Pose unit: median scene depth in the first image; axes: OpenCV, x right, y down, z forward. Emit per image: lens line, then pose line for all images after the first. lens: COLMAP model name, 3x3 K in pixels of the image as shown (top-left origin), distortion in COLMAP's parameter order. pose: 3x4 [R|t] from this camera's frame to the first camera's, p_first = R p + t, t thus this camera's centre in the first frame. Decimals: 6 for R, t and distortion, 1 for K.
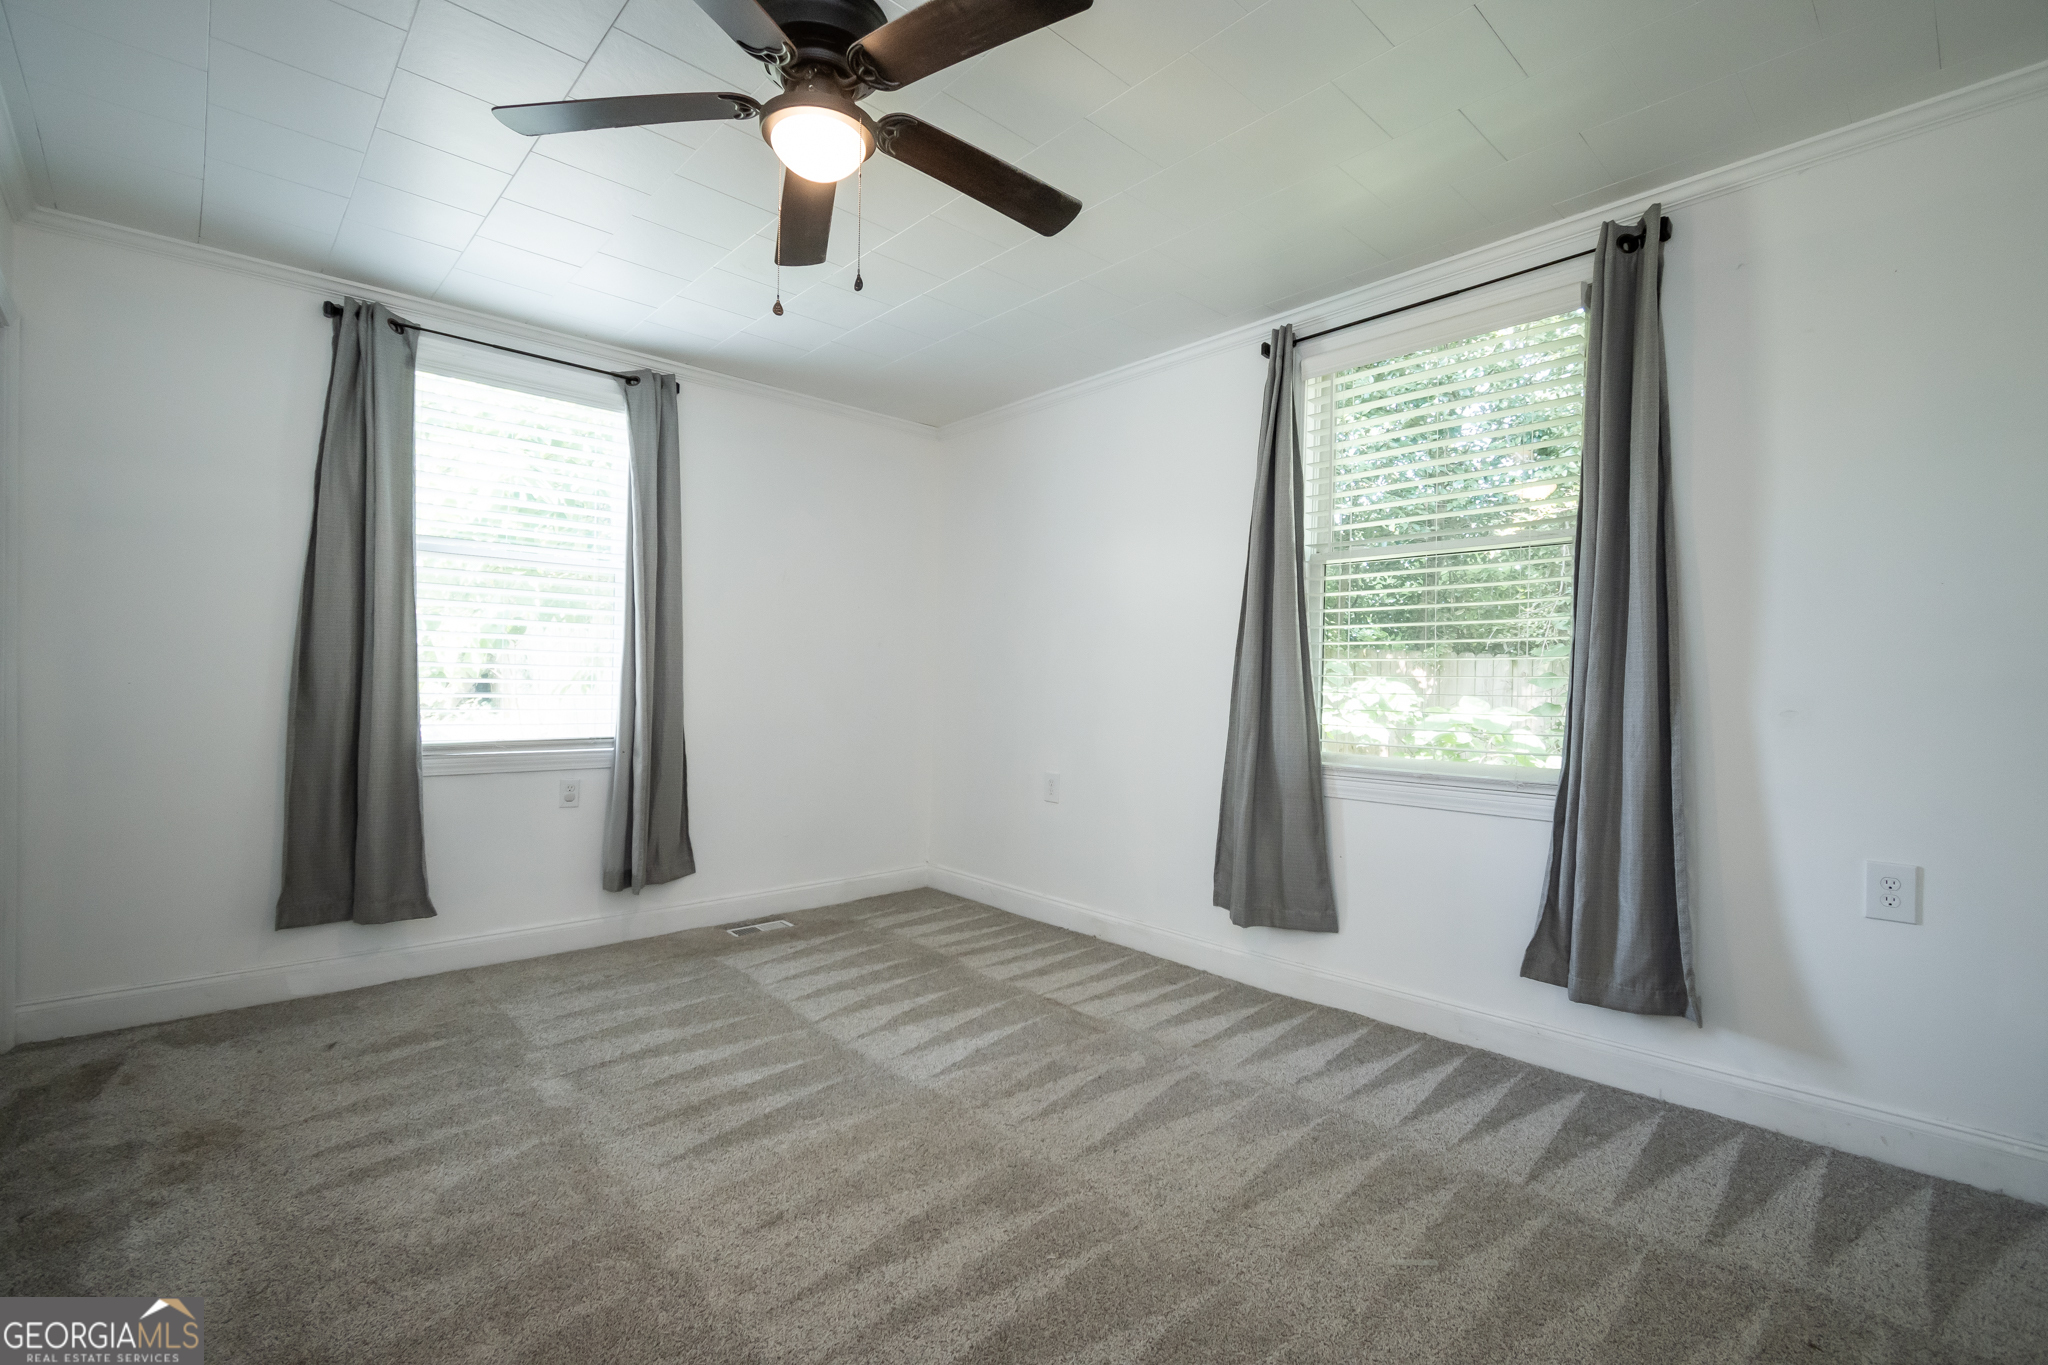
lens RADIAL K [[909.3, 0, 1021.3], [0, 909.3, 689.1], [0, 0, 1]] dist [-0.000976, -0.000045]
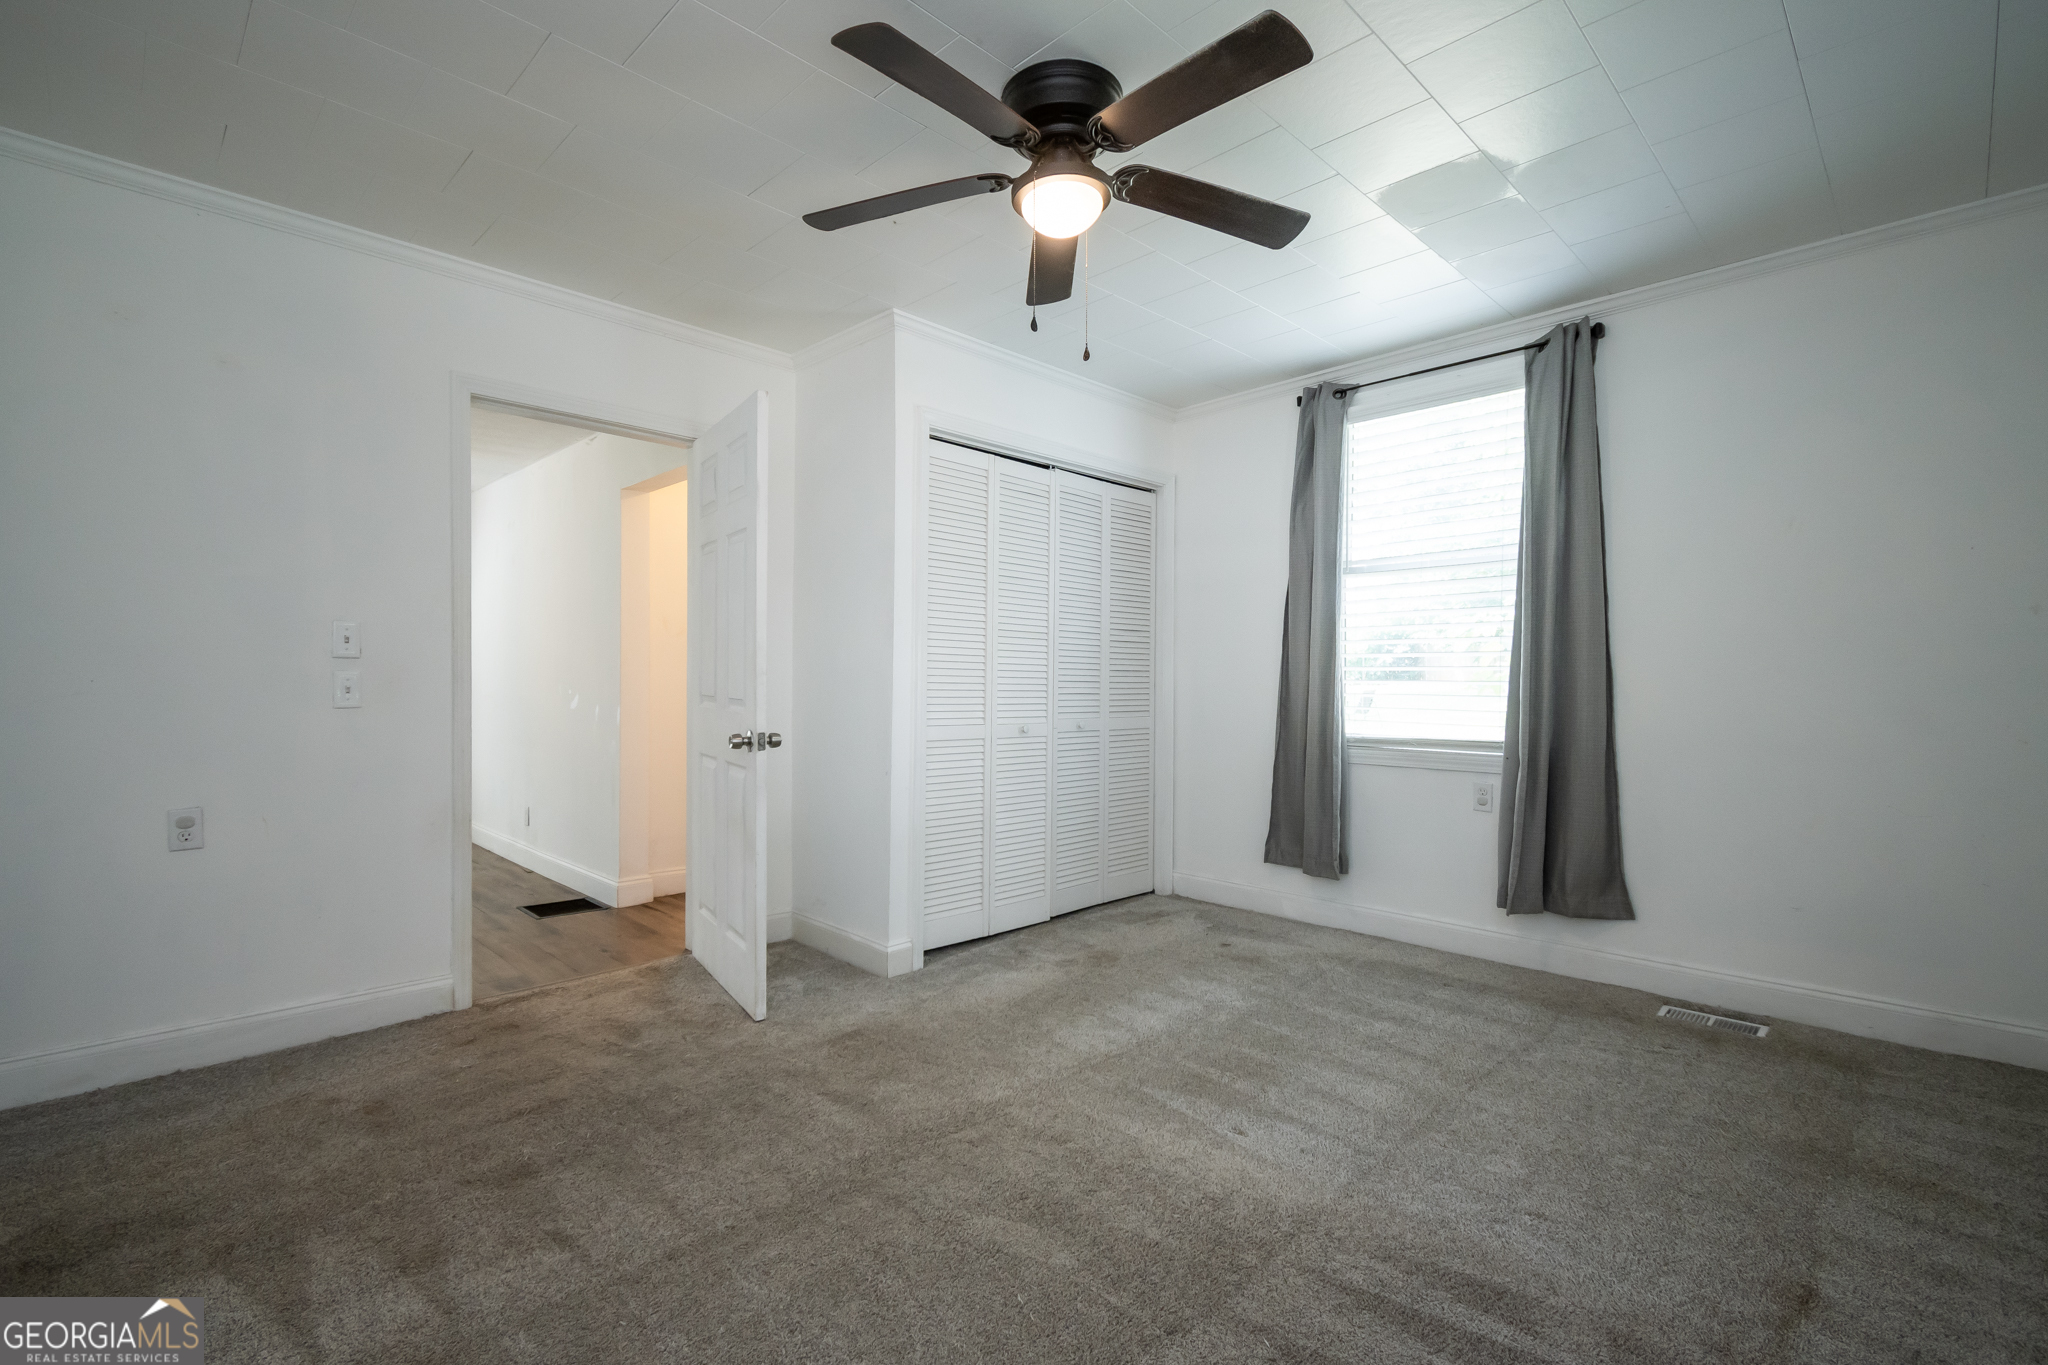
lens RADIAL K [[909.3, 0, 1021.3], [0, 909.3, 689.1], [0, 0, 1]] dist [-0.000976, -0.000045]
pose [[0.027781, 0.002153, -0.999612, 0.515396], [0.000412, 0.999998, 0.002165, -0.004088], [0.999614, -0.000472, 0.027780, 0.525546]]
